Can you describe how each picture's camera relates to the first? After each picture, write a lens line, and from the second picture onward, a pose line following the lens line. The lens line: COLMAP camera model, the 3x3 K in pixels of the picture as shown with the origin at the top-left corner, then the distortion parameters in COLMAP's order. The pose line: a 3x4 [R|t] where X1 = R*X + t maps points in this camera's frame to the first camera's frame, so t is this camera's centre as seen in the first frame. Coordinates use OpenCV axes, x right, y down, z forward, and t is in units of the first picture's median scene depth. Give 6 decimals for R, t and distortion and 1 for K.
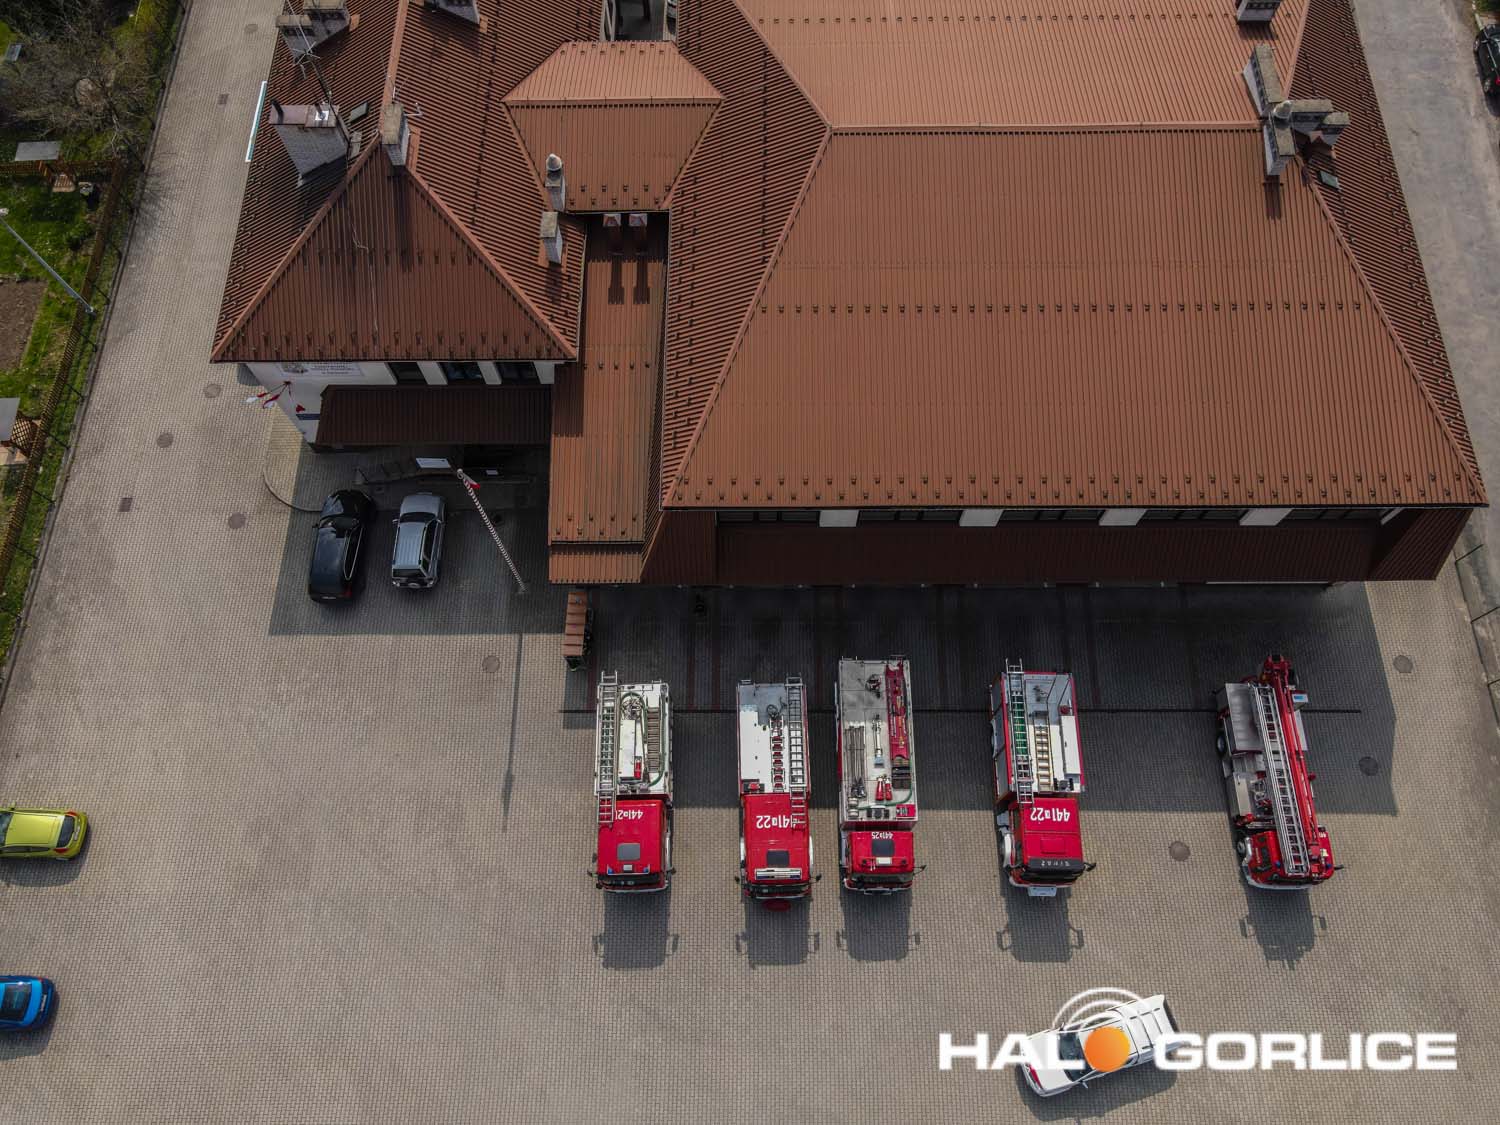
lens RADIAL K [[1098.7, 0, 743.8], [0, 1098.7, 573.5], [0, 0, 1]] dist [0.015660, -0.002312]
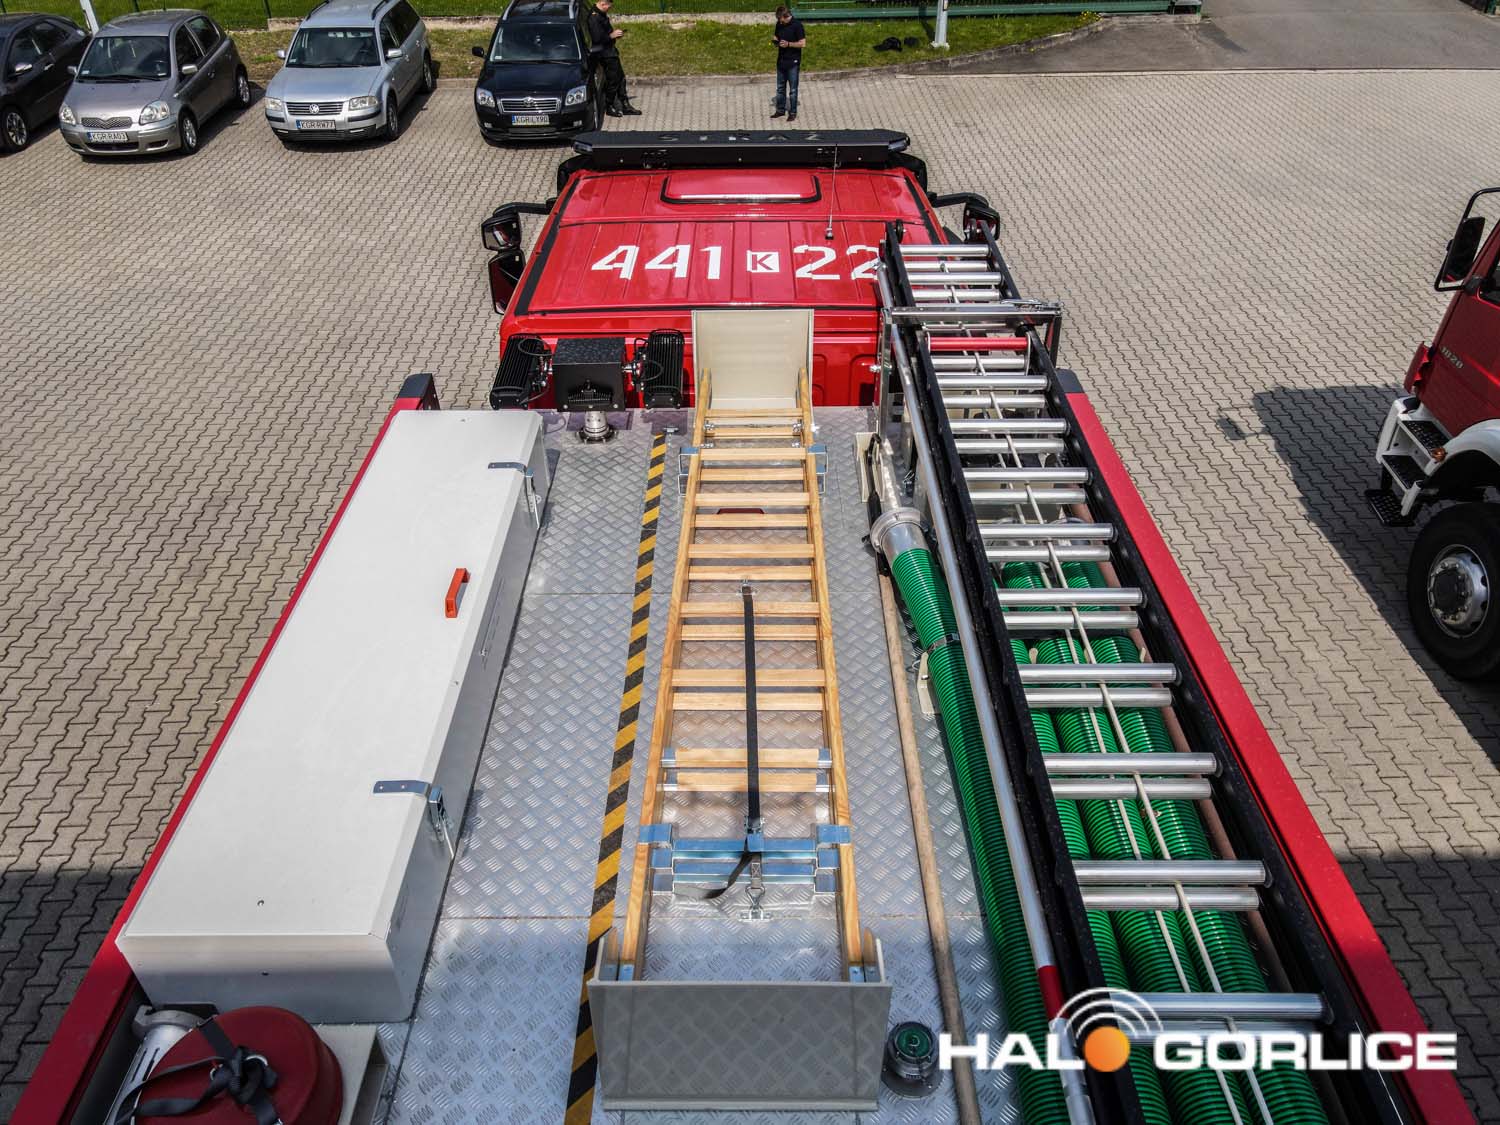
lens RADIAL K [[1098.7, 0, 743.8], [0, 1098.7, 573.5], [0, 0, 1]] dist [0.015660, -0.002312]
pose [[-0.999888, 0.014815, 0.001930, 0.267405], [-0.001783, -0.246561, 0.969126, 0.079549], [0.014833, 0.969014, 0.246560, 0.963671]]
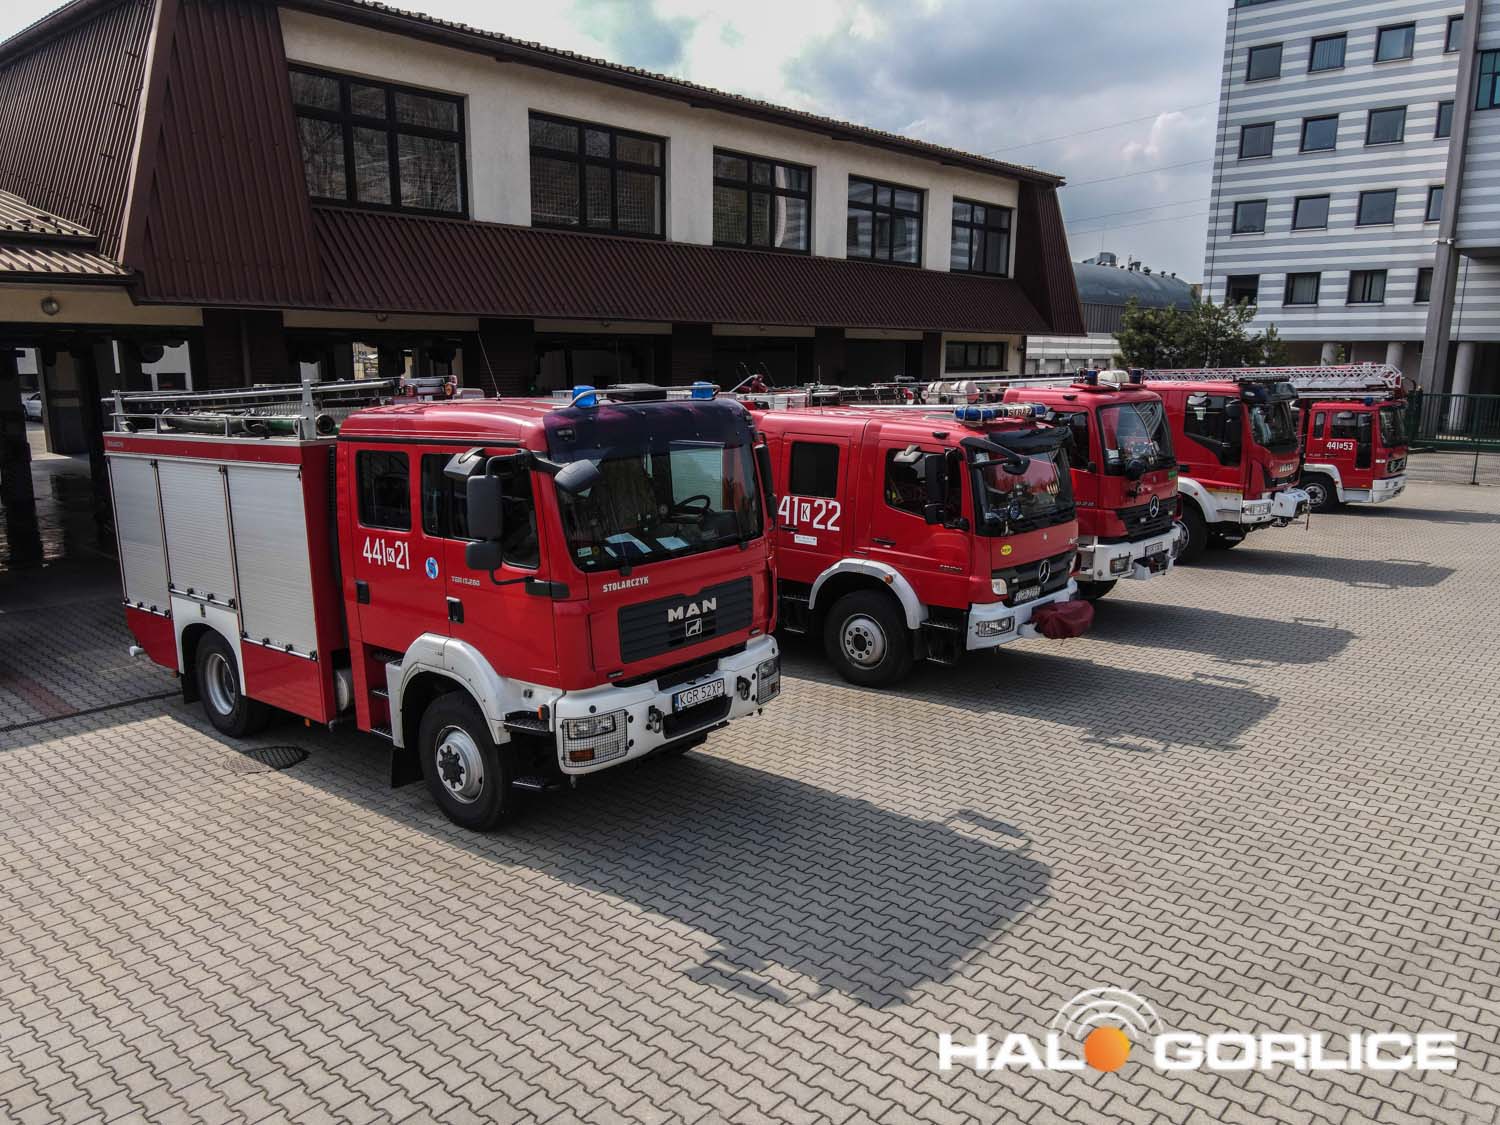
lens RADIAL K [[1098.7, 0, 743.8], [0, 1098.7, 573.5], [0, 0, 1]] dist [0.015660, -0.002312]
pose [[0.667794, -0.131454, 0.732646, -0.239207], [0.683445, 0.498219, -0.533556, 0.390450], [-0.294880, 0.857029, 0.422549, 0.881194]]
